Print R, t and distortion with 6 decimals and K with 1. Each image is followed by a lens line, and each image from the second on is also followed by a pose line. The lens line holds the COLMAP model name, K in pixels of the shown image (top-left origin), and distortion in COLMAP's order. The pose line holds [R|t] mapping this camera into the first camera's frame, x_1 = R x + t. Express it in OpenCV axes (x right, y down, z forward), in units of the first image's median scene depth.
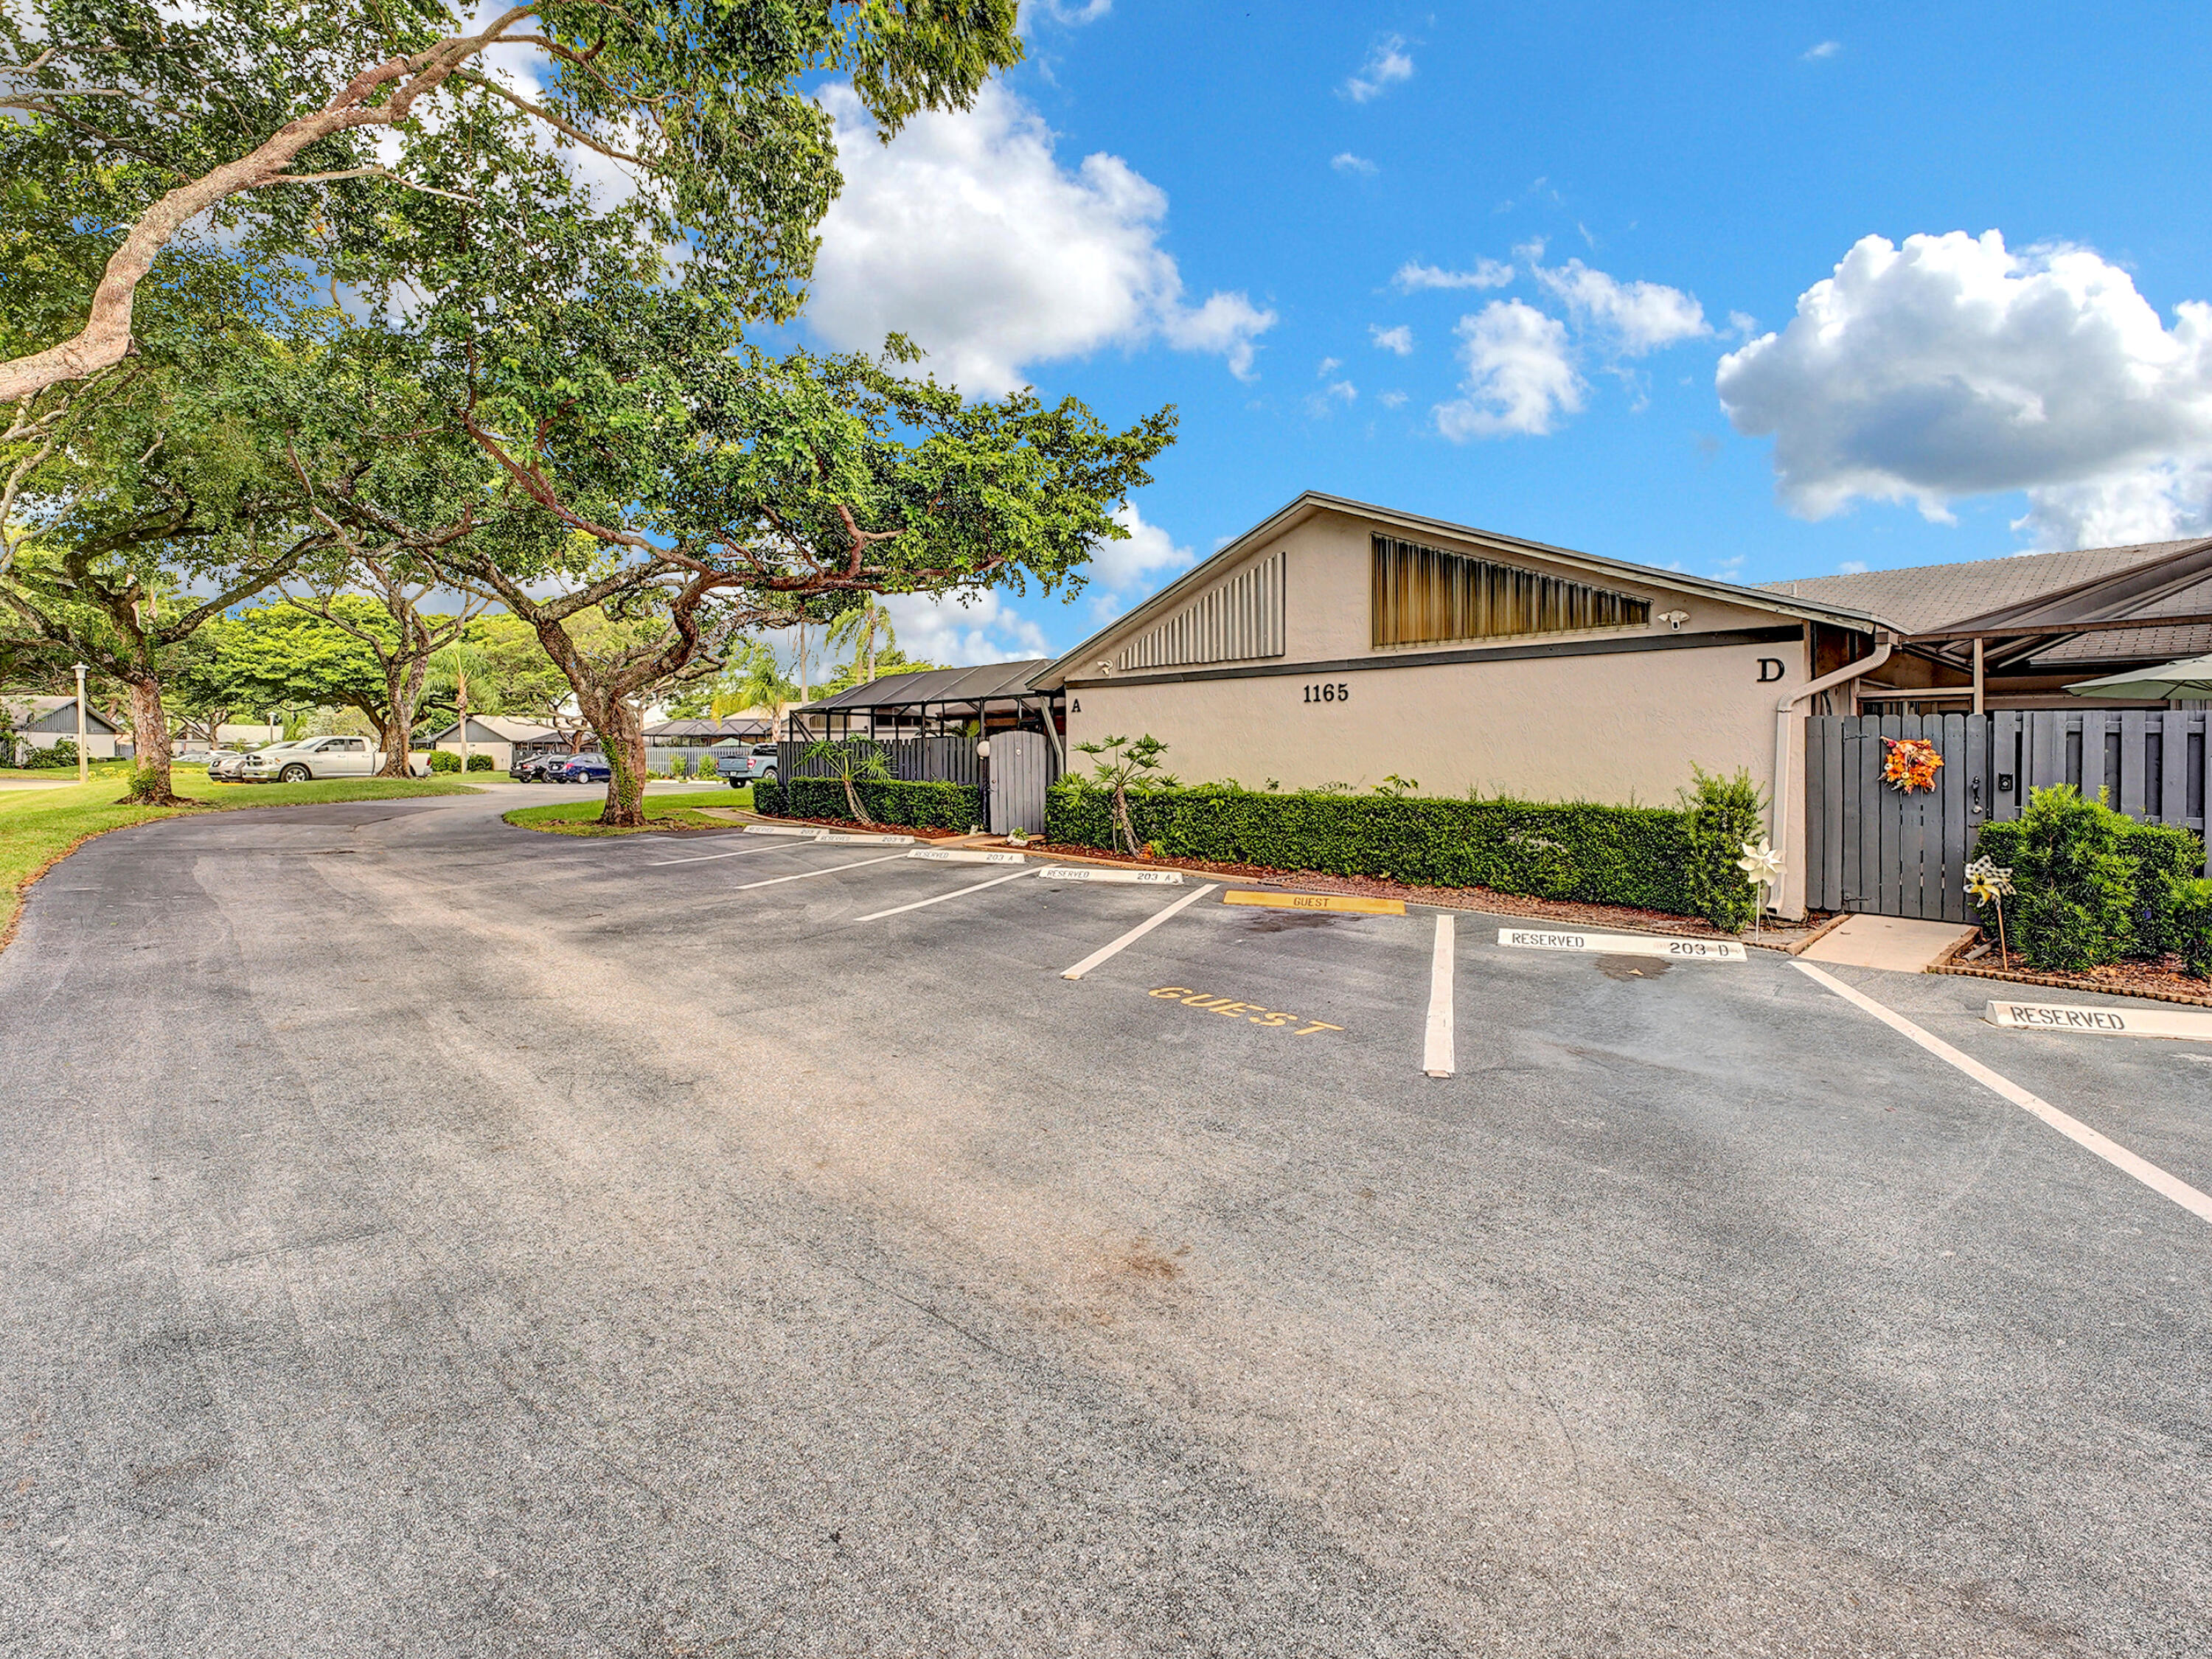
lens RADIAL K [[1033.1, 0, 1106.0], [0, 1033.1, 829.5], [0, 0, 1]] dist [-0.030064, 0.000736]
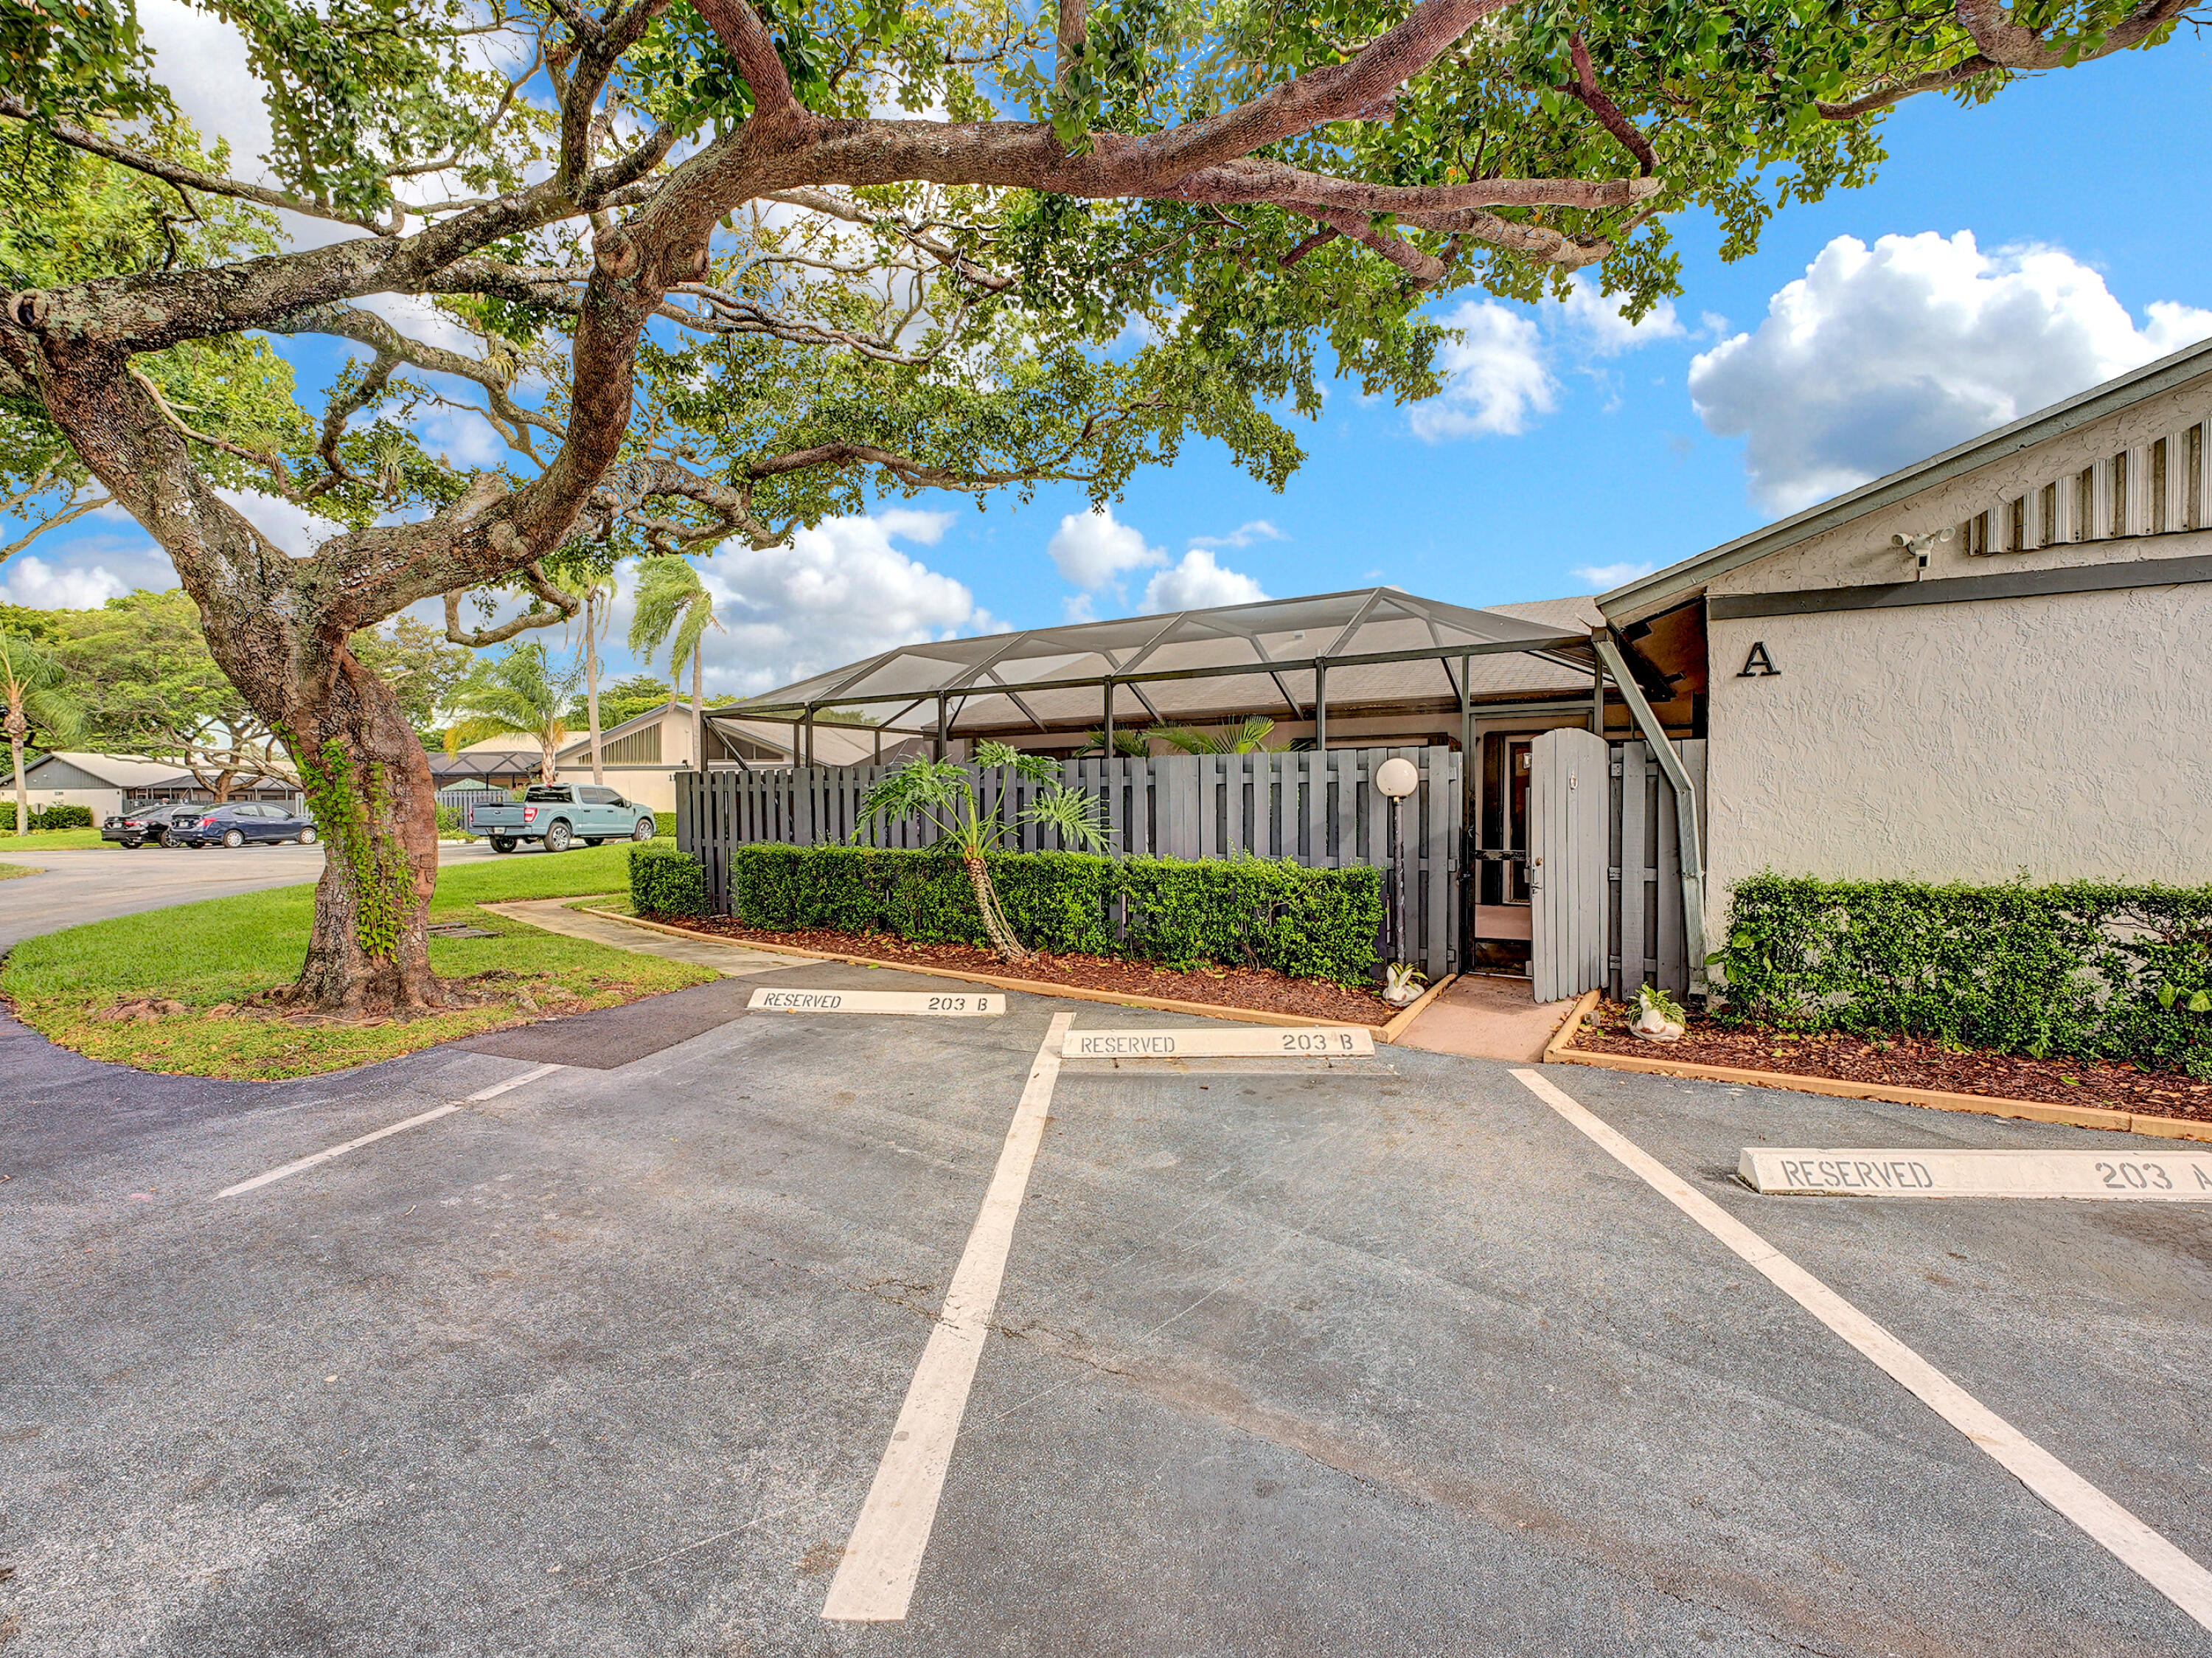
lens RADIAL K [[1033.2, 0, 1106.0], [0, 1033.2, 829.0], [0, 0, 1]] dist [-0.030064, 0.000736]
pose [[0.970889, -0.017395, 0.238899, -0.122079], [0.027376, 0.998883, -0.038526, -0.016778], [-0.237961, 0.043945, 0.970280, 0.239437]]
